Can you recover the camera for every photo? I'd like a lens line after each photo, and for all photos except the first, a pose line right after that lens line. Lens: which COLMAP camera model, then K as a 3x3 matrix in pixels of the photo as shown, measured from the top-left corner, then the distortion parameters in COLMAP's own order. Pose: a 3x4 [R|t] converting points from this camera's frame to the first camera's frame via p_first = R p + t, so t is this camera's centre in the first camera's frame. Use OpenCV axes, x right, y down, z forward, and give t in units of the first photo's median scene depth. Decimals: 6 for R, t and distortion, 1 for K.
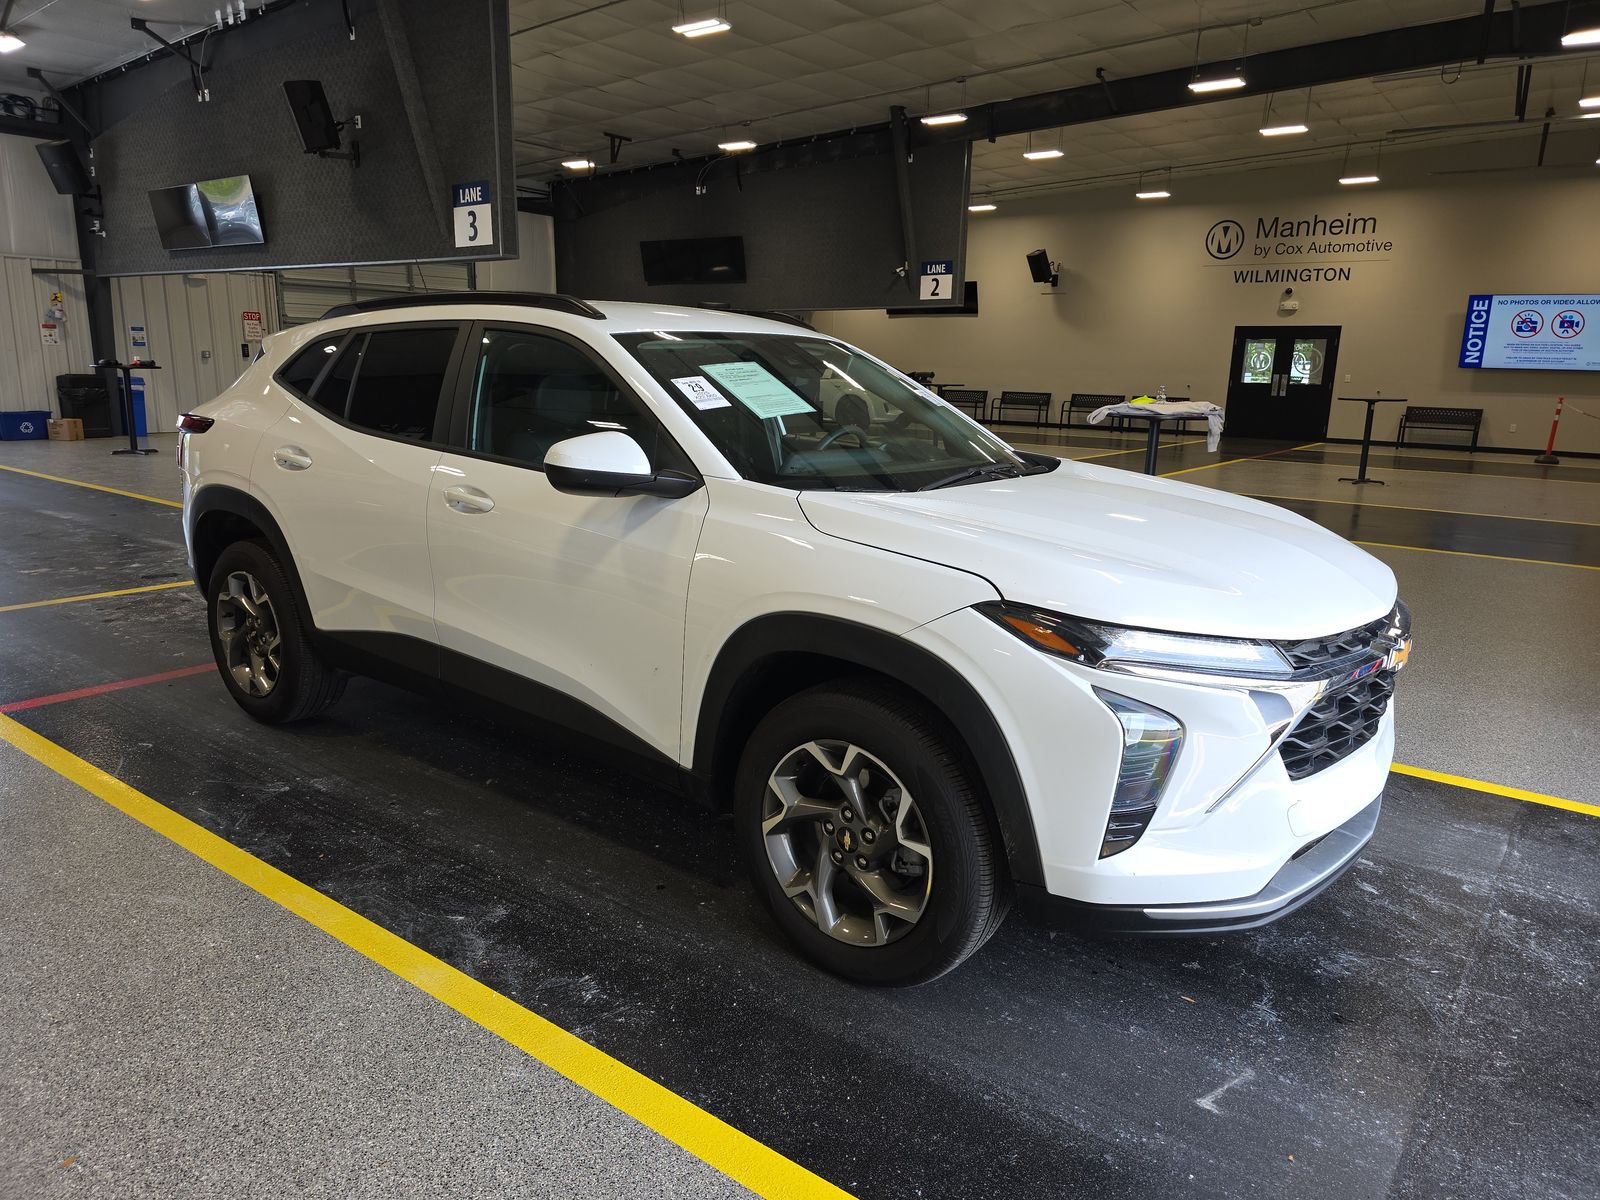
lens RADIAL K [[1076.7, 0, 812.1], [0, 1076.7, 606.8], [0, 0, 1]] dist [0.030105, -0.033731]
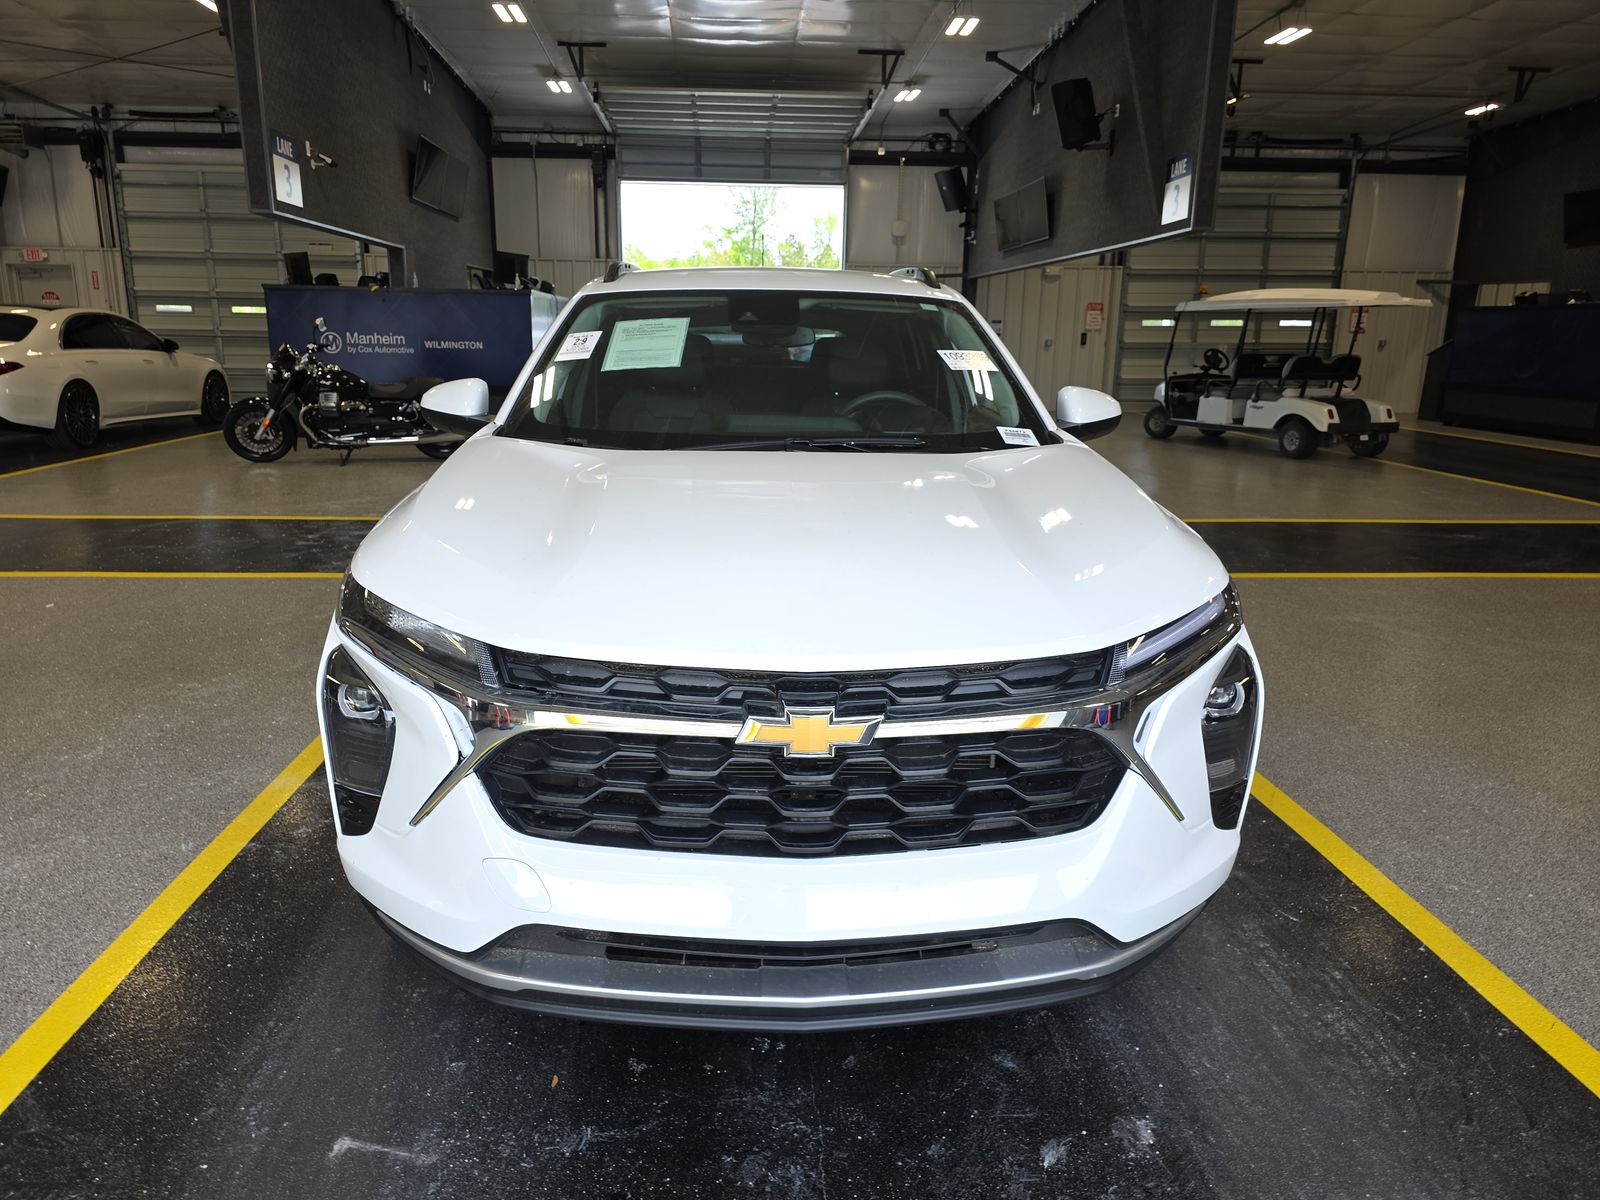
lens RADIAL K [[1076.7, 0, 790.1], [0, 1076.7, 596.4], [0, 0, 1]] dist [0.030105, -0.033731]
pose [[0.642521, 0.163833, -0.748549, 0.173195], [-0.165317, 0.983508, 0.073358, -0.014613], [0.748222, 0.076614, 0.659009, 0.097322]]
